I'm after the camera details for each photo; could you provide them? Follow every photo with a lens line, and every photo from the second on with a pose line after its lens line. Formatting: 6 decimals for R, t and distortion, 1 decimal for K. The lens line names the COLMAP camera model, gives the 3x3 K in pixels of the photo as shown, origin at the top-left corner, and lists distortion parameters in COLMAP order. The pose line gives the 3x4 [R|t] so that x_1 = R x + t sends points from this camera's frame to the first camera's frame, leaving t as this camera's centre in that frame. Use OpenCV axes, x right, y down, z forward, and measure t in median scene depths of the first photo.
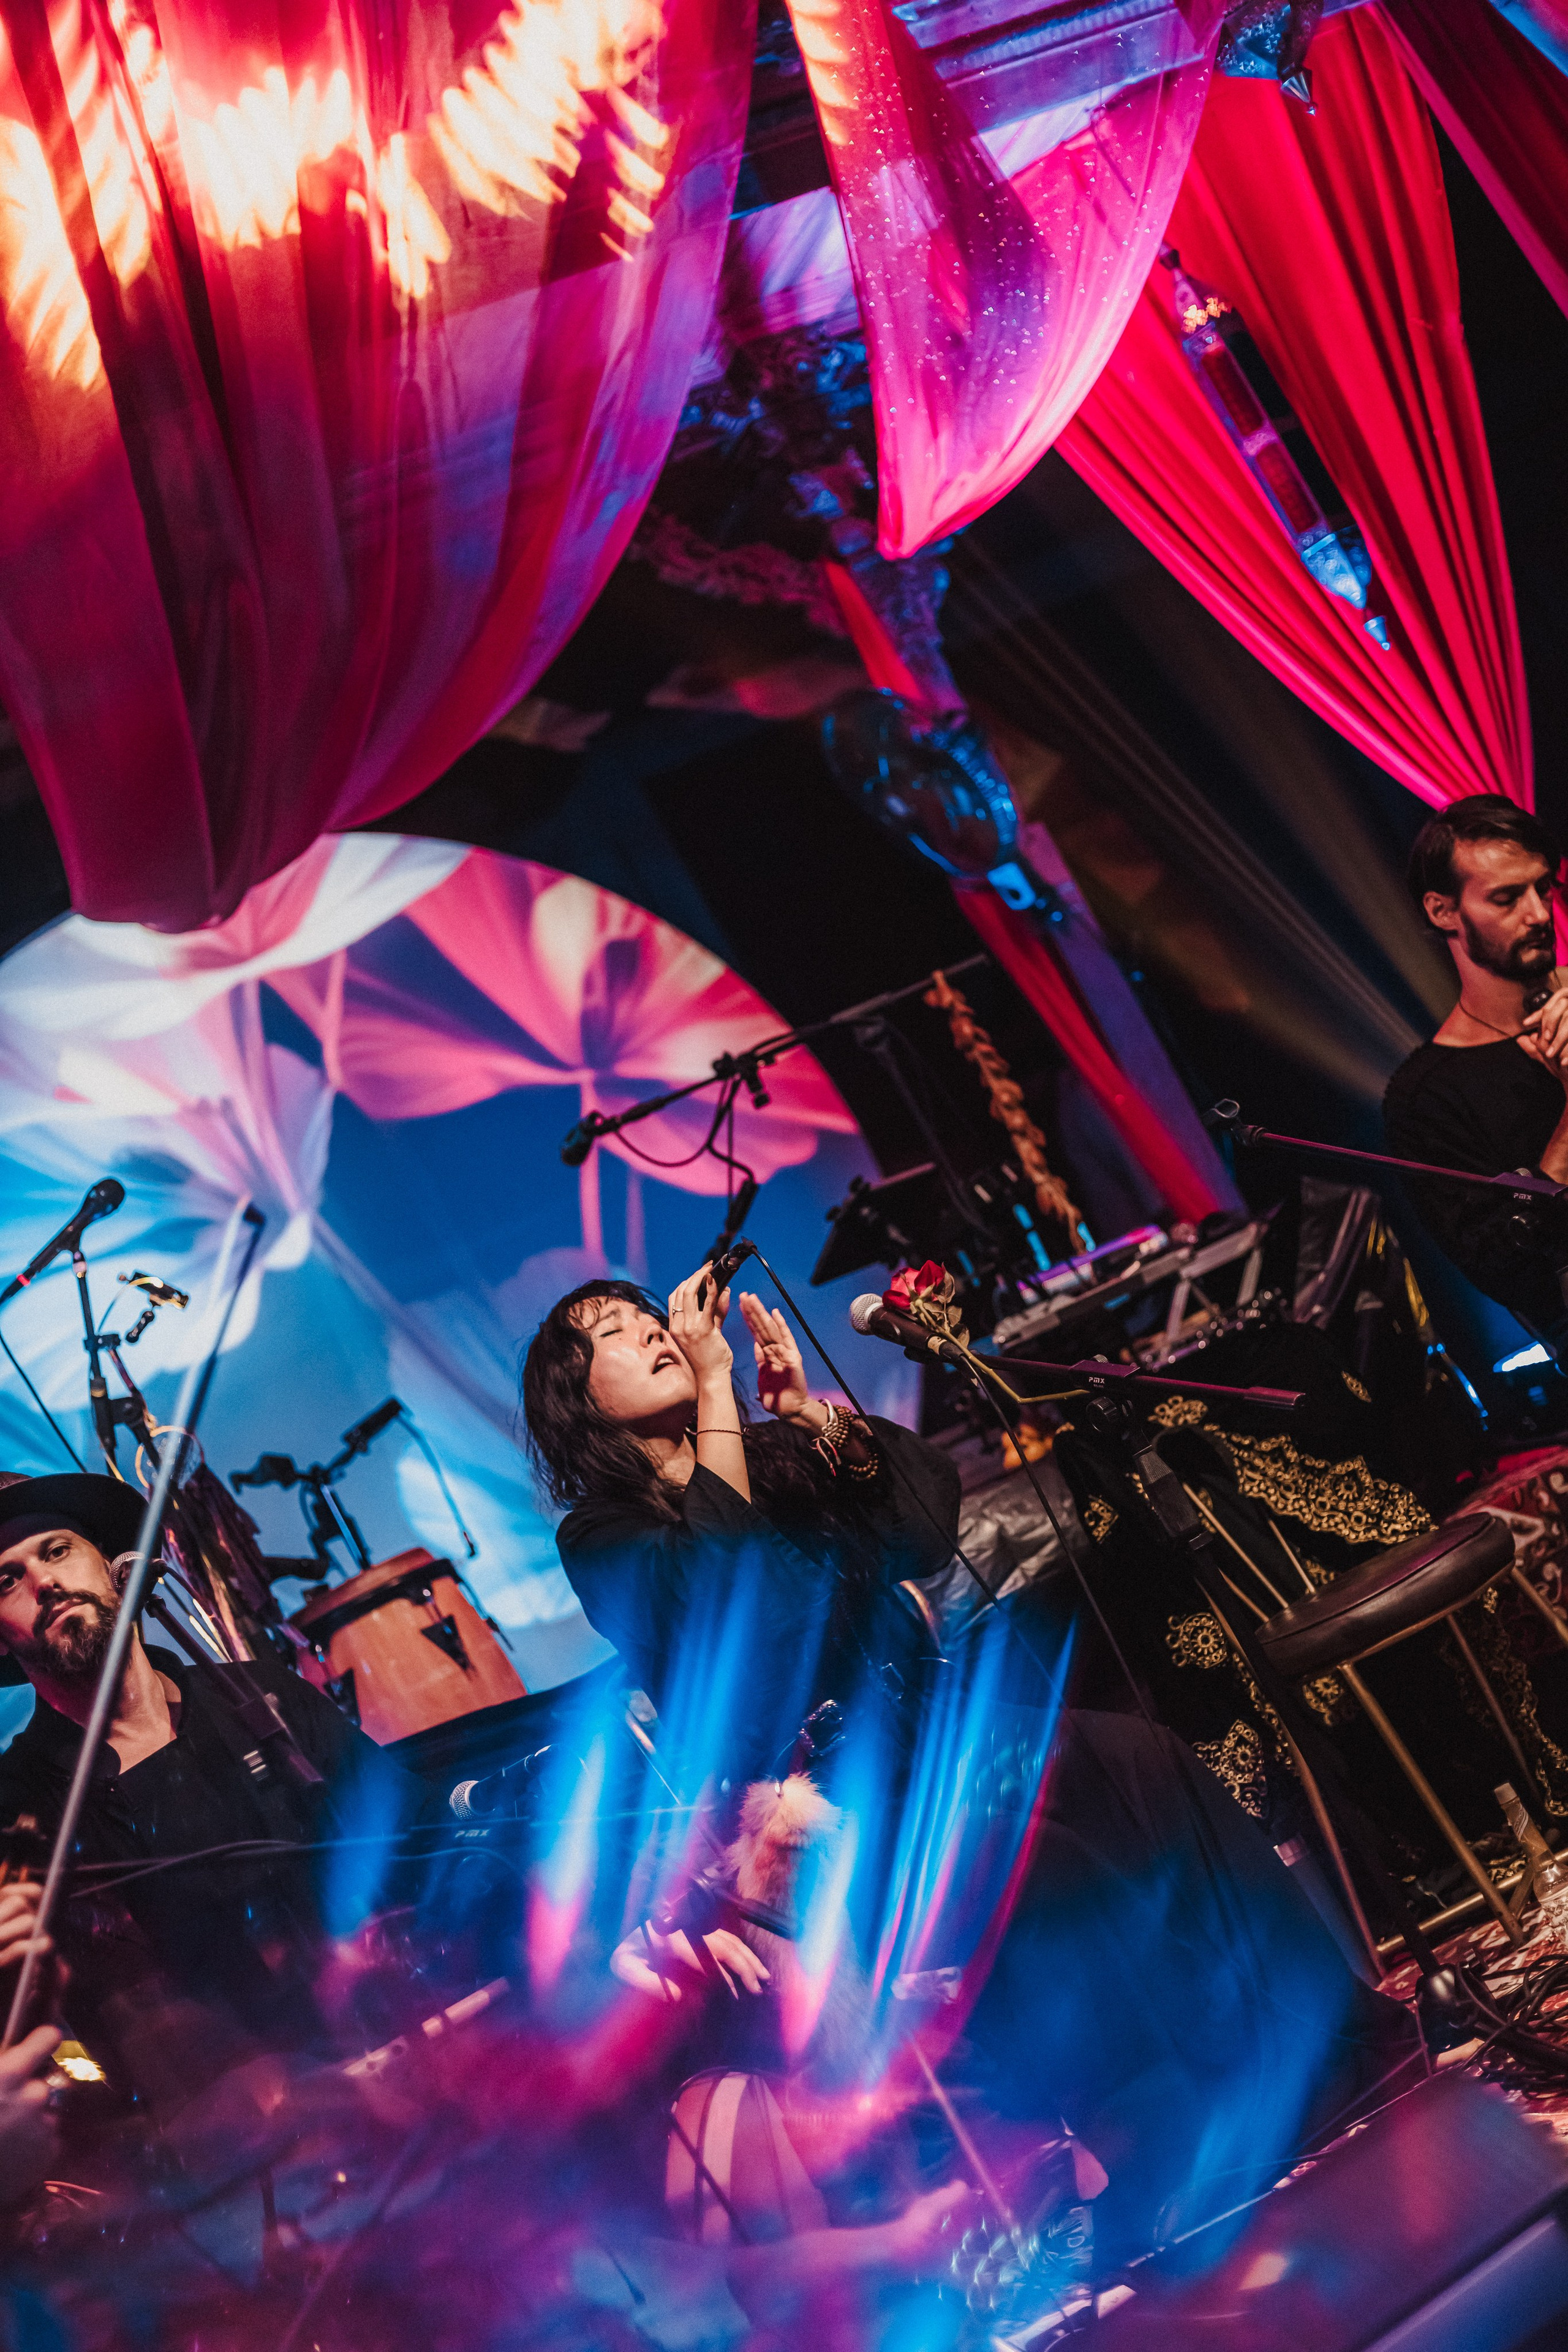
lens RADIAL K [[3380.6, 0, 784.0], [0, 3380.6, 1176.0], [0, 0, 1]] dist [0.013870, -0.073542]
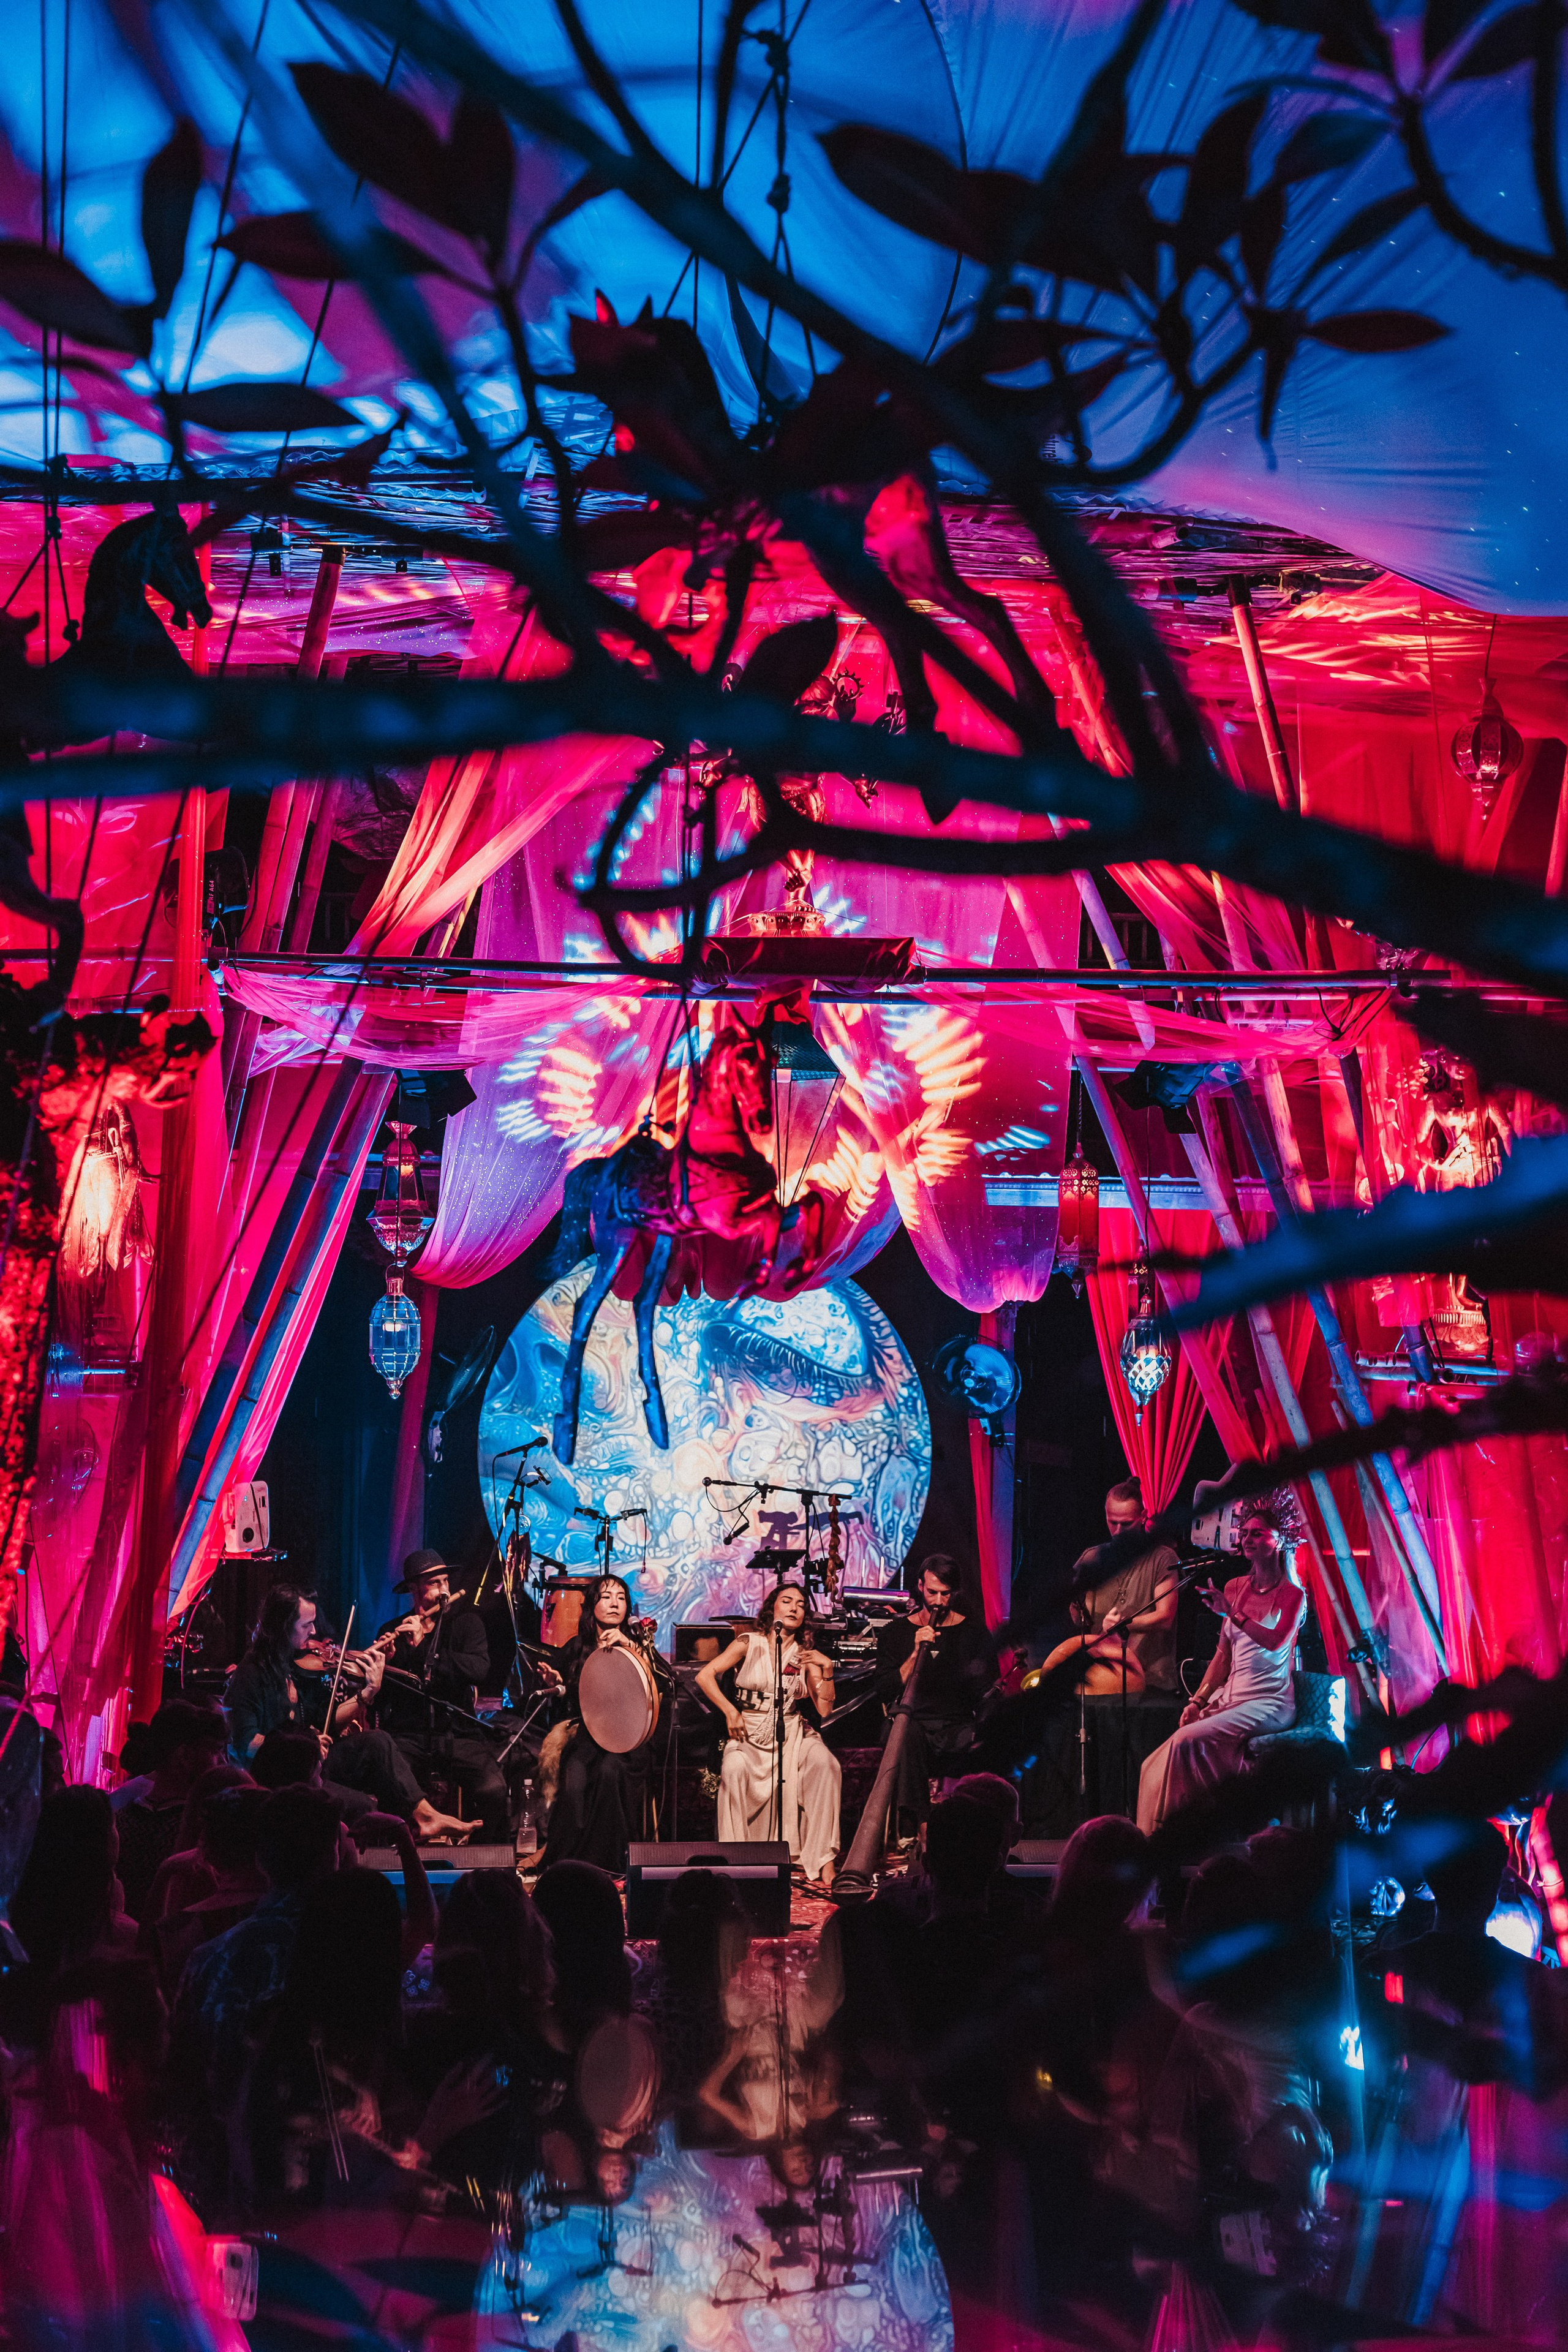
lens RADIAL K [[3380.6, 0, 784.0], [0, 3380.6, 1176.0], [0, 0, 1]] dist [0.013870, -0.073542]
pose [[0.848521, 0.469822, -0.243474, 0.584841], [-0.435036, 0.881308, 0.184499, -0.813987], [0.301257, -0.050631, 0.952198, -1.747402]]
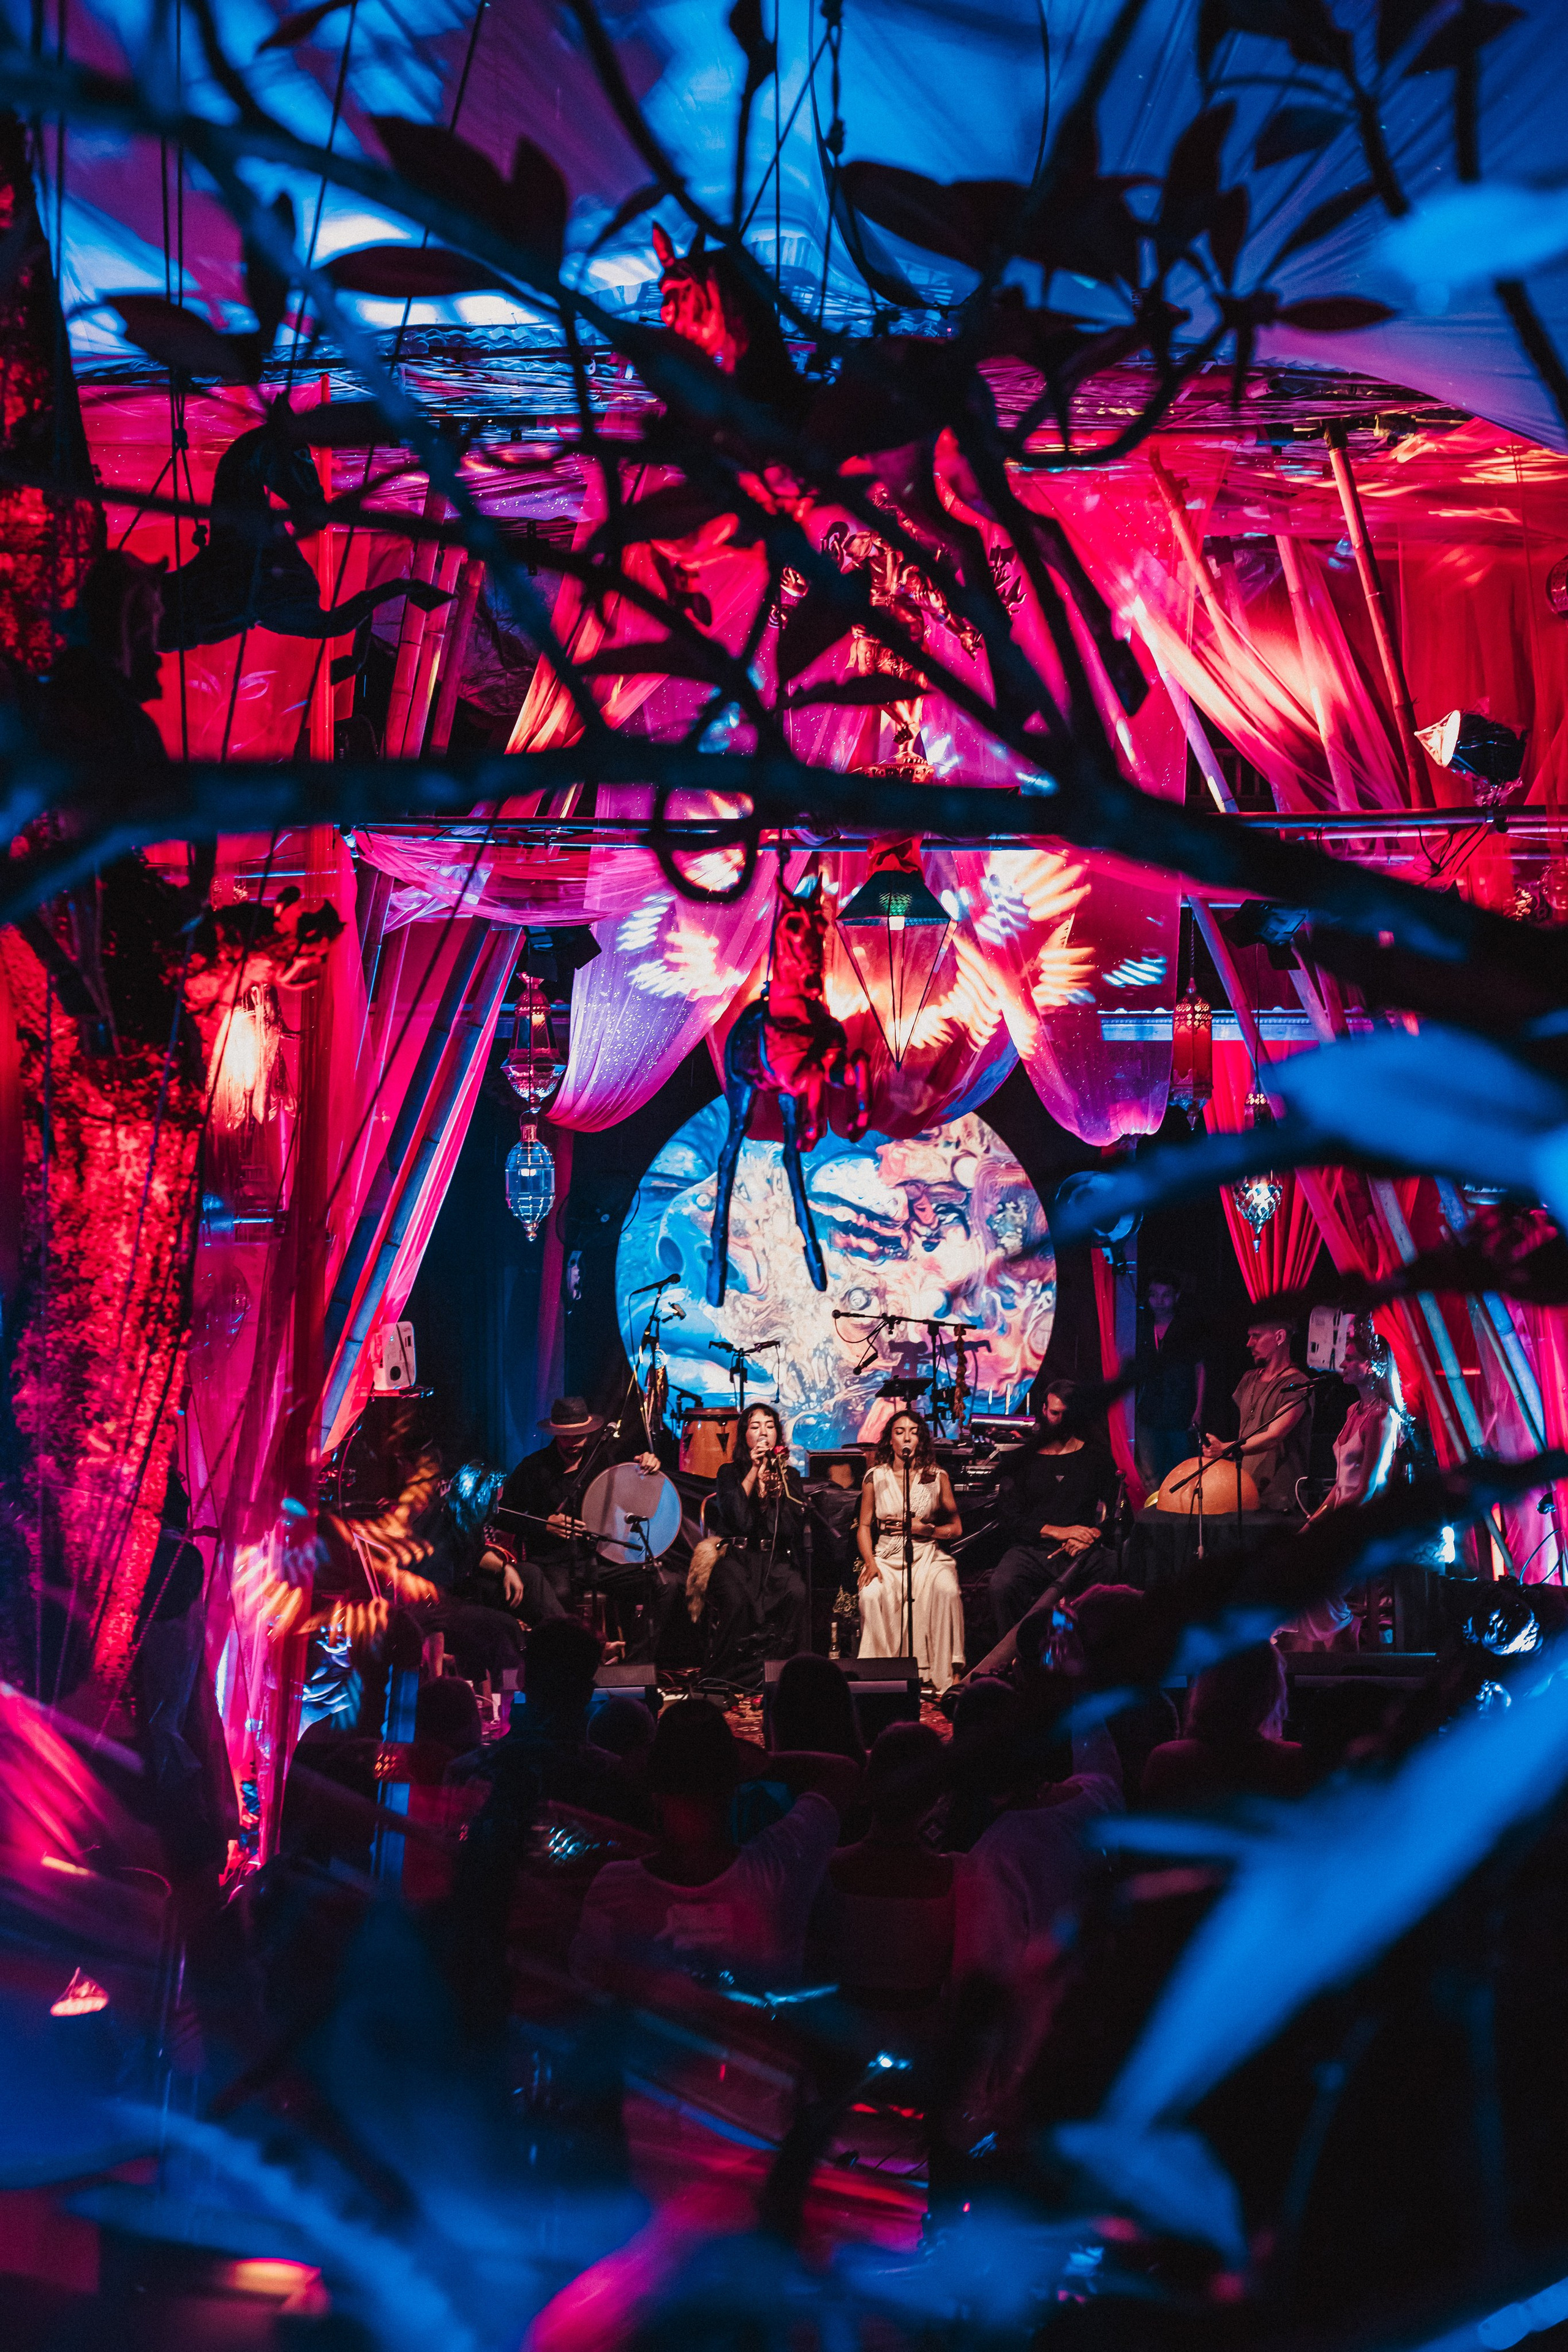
lens RADIAL K [[3380.6, 0, 784.0], [0, 3380.6, 1176.0], [0, 0, 1]] dist [0.013870, -0.073542]
pose [[0.847610, 0.465019, -0.255568, 0.615234], [-0.407721, 0.879015, 0.247178, -0.848118], [0.339590, -0.105310, 0.934660, -1.820716]]
